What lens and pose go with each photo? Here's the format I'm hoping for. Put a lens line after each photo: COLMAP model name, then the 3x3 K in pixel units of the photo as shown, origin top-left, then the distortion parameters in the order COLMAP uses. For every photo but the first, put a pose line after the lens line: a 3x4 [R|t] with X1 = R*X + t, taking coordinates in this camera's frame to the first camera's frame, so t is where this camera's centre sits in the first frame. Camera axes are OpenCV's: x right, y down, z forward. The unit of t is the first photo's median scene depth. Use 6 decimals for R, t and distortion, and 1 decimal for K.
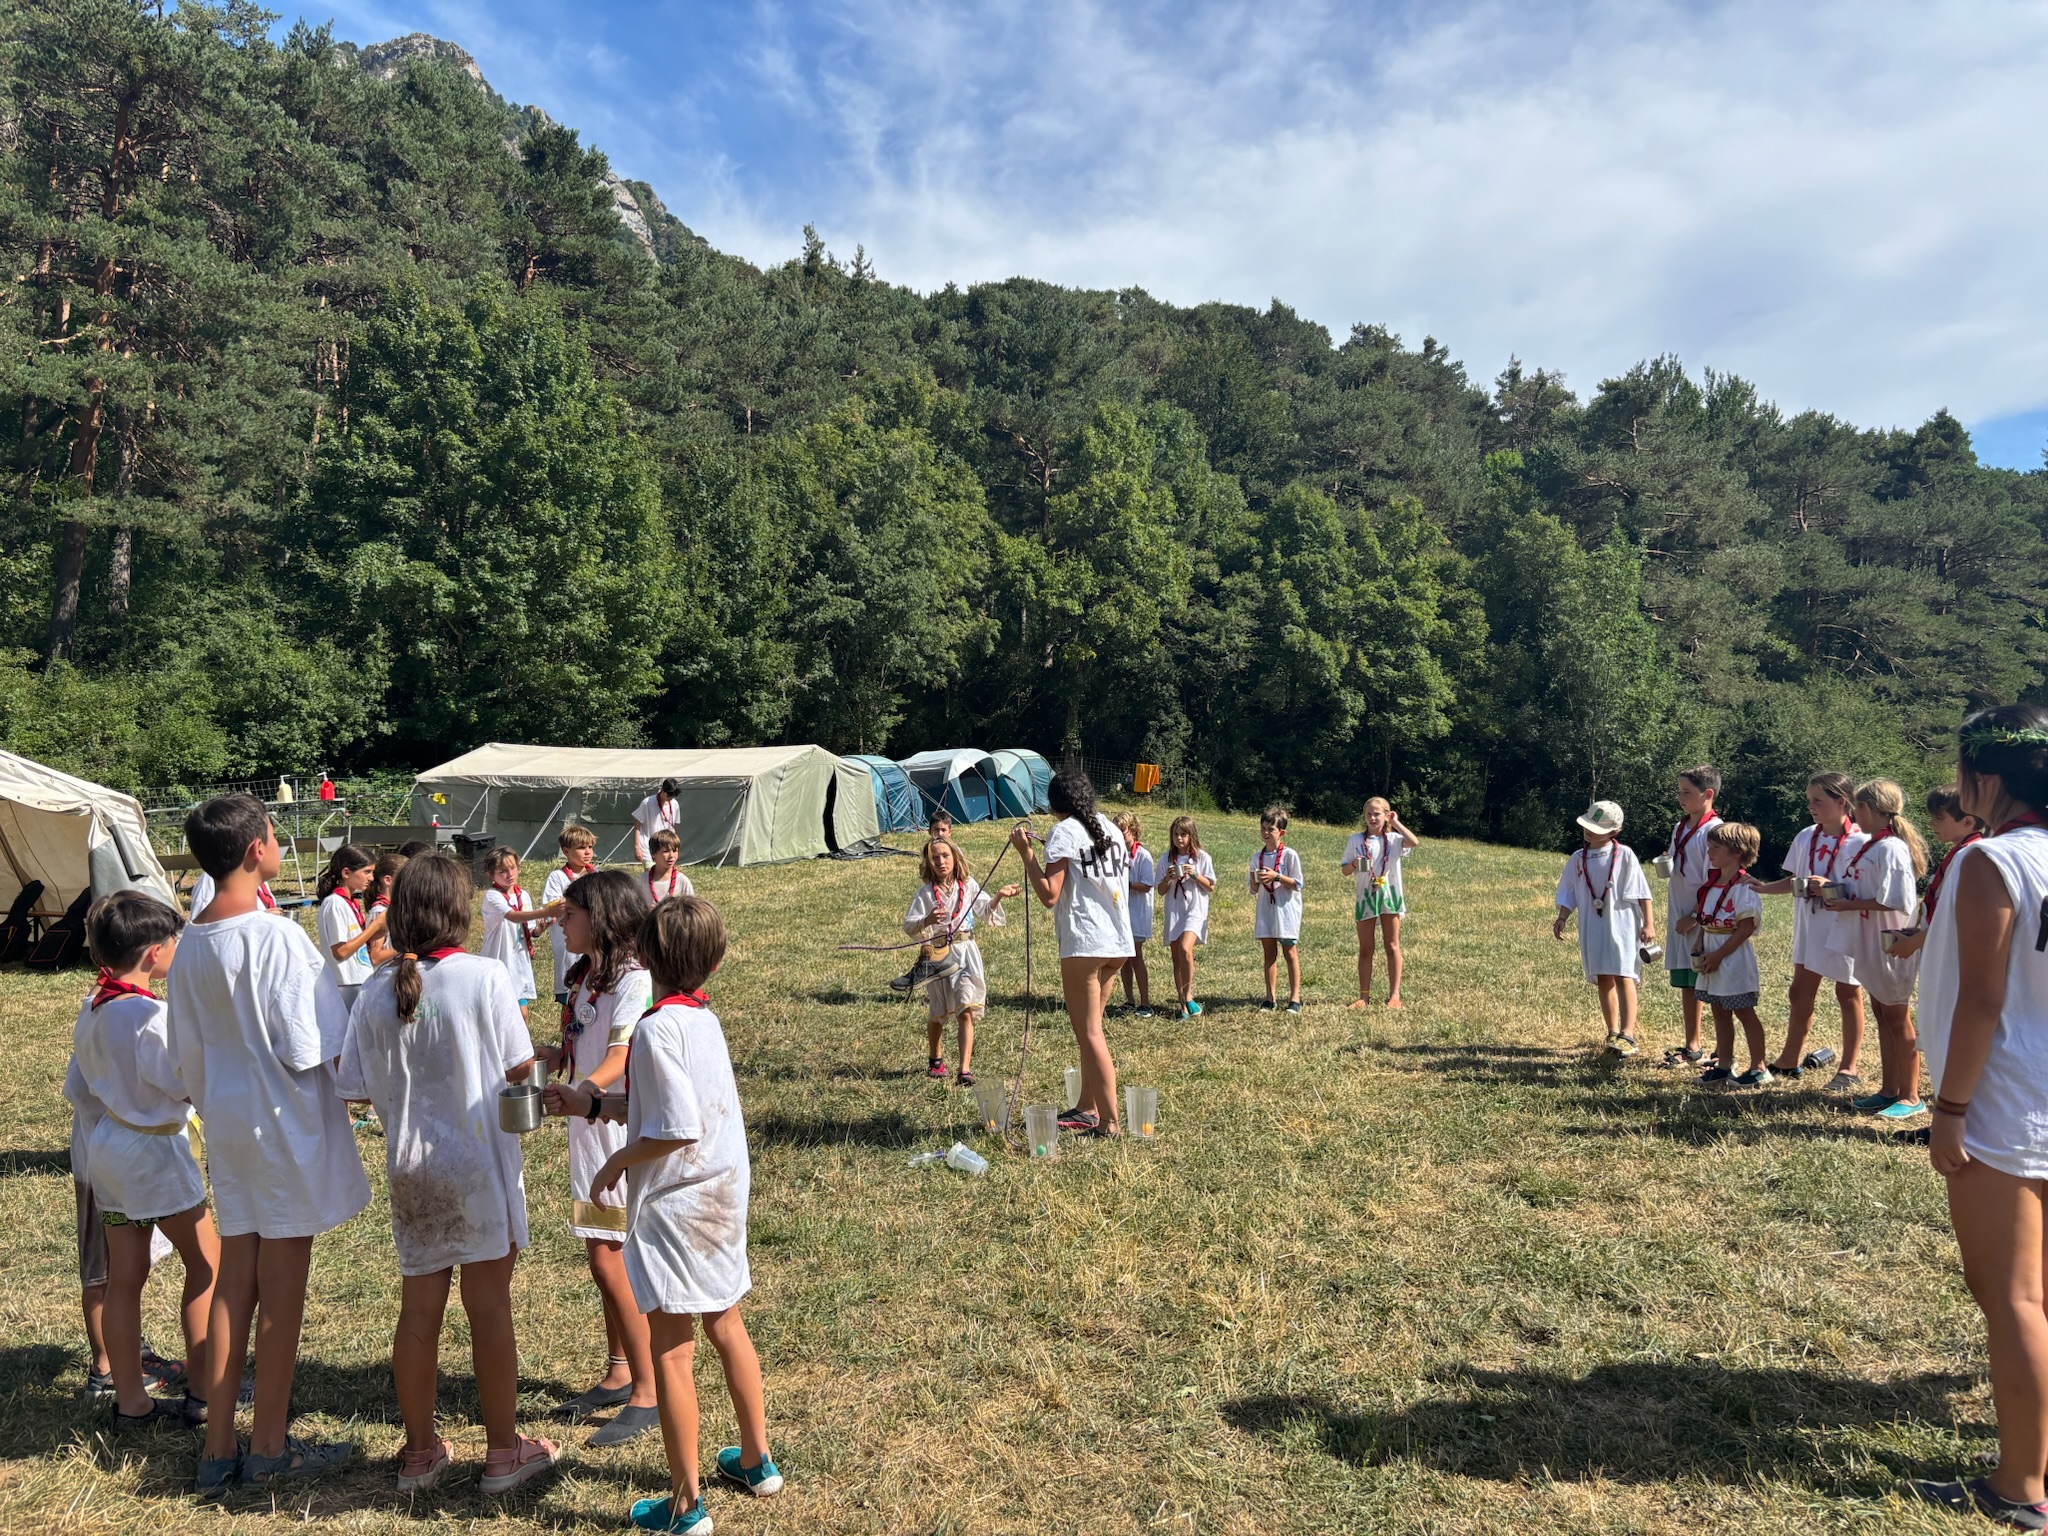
lens RADIAL K [[1525.4, 0, 1008.9], [0, 1525.4, 819.2], [0, 0, 1]] dist [0.037970, -0.046033]
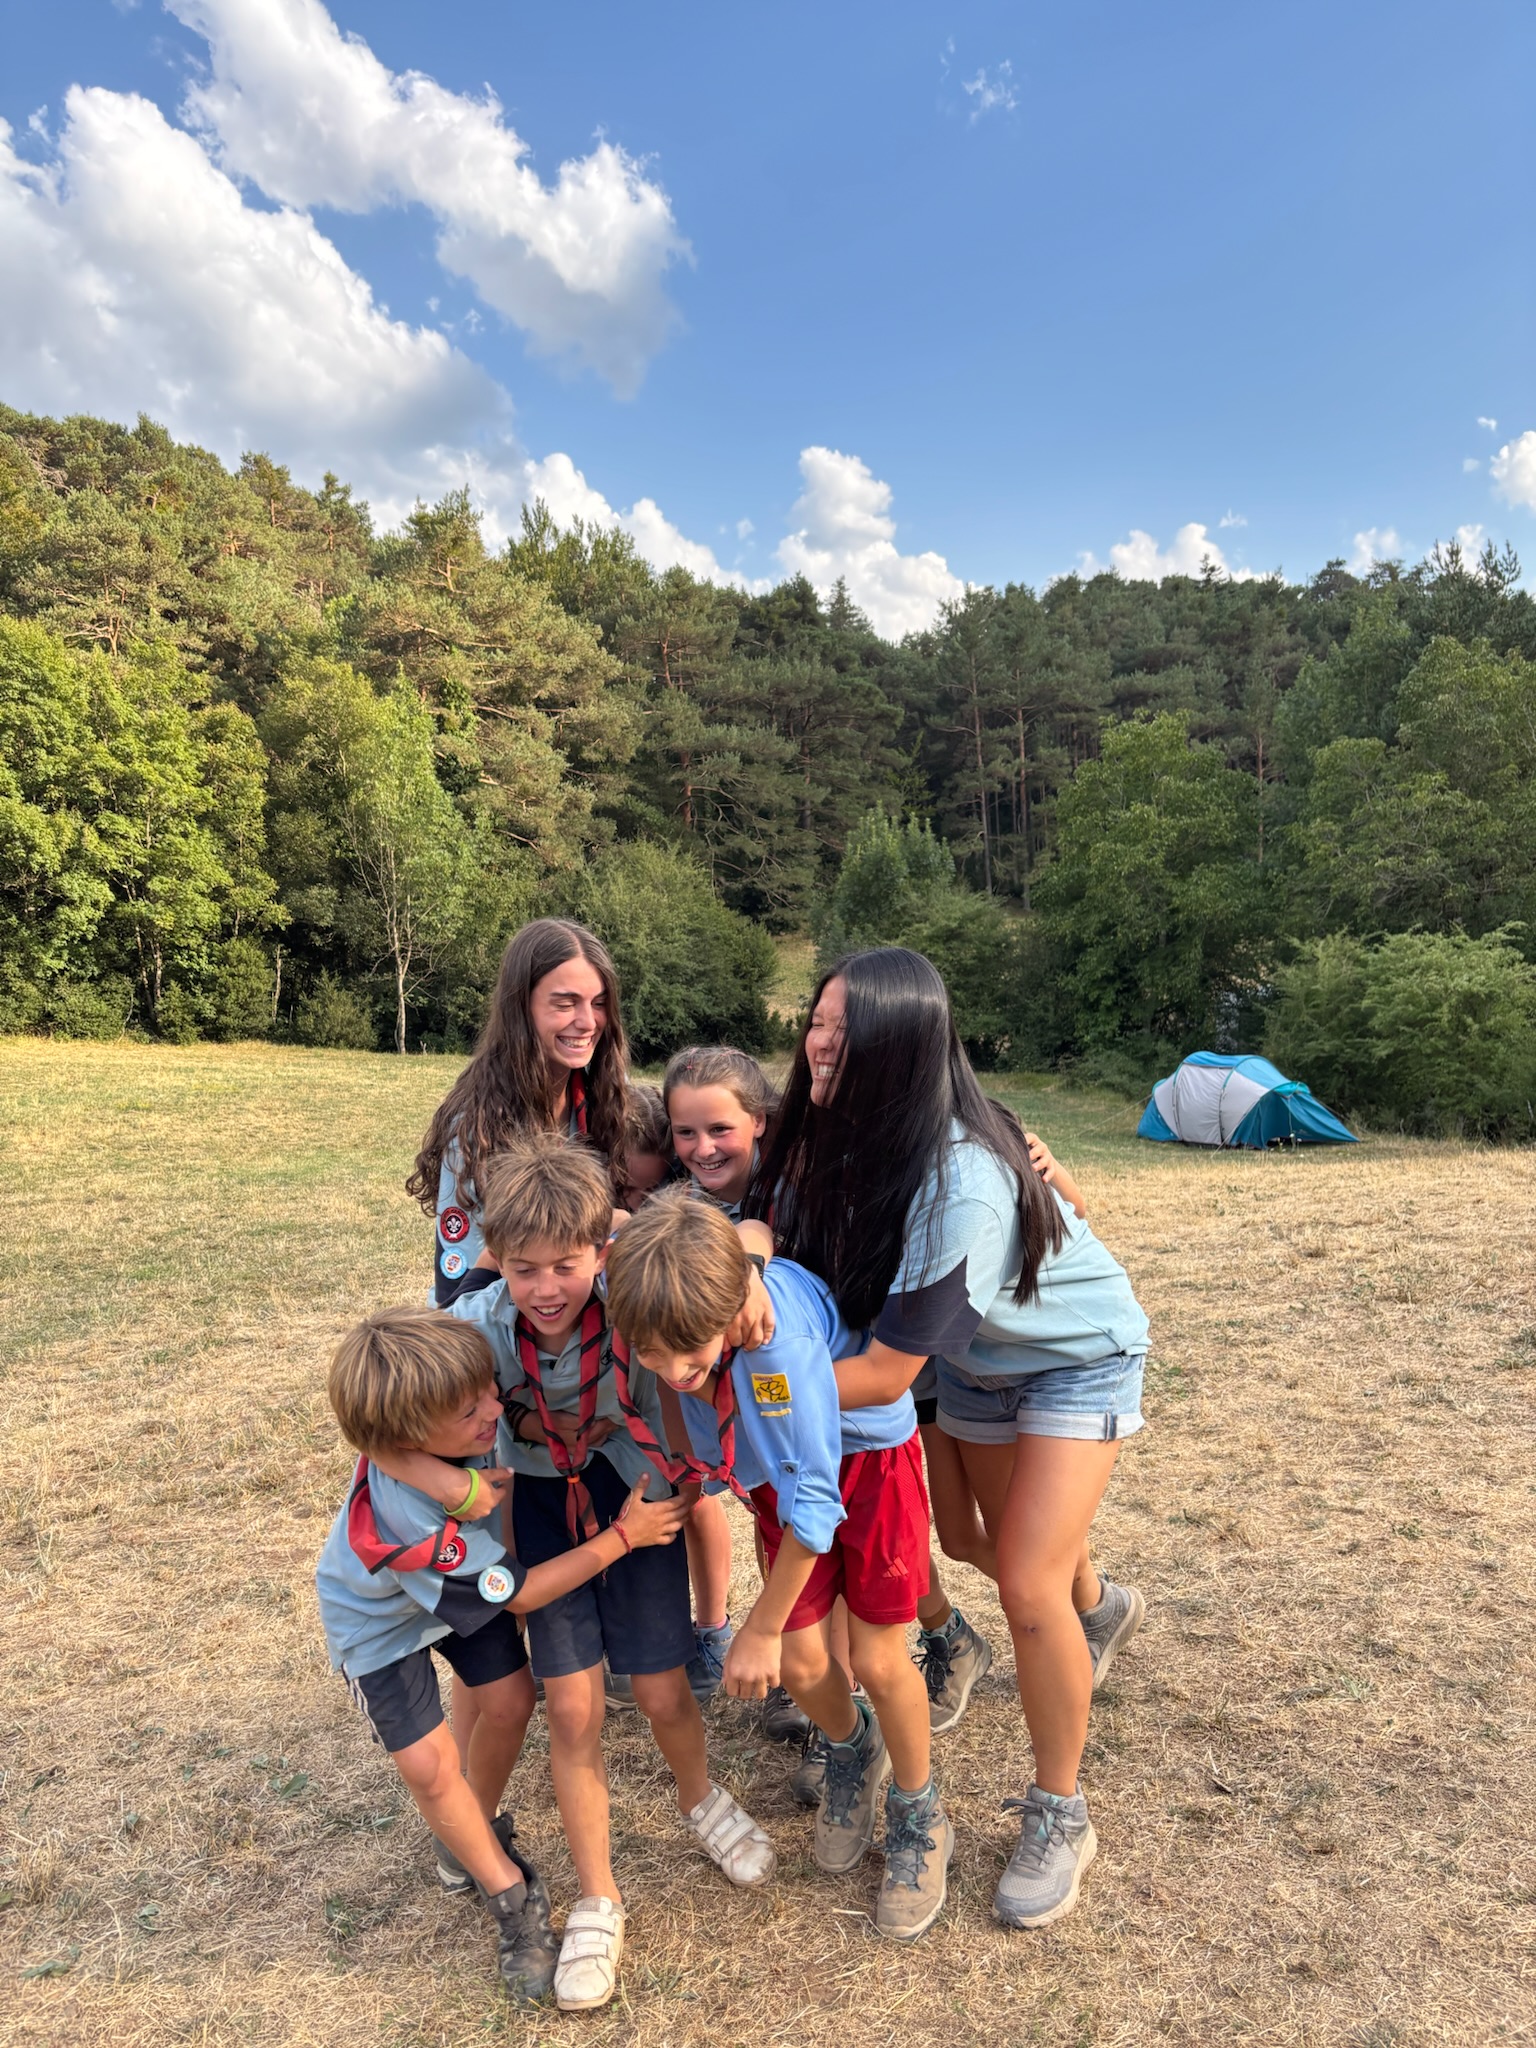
lens RADIAL K [[1525.4, 0, 783.3], [0, 1525.4, 1025.2], [0, 0, 1]] dist [0.037970, -0.046033]
pose [[0.904543, -0.084648, 0.417894, 0.209317], [0.073262, 0.996375, 0.043248, -0.013458], [-0.420040, -0.008504, 0.907466, 0.107134]]
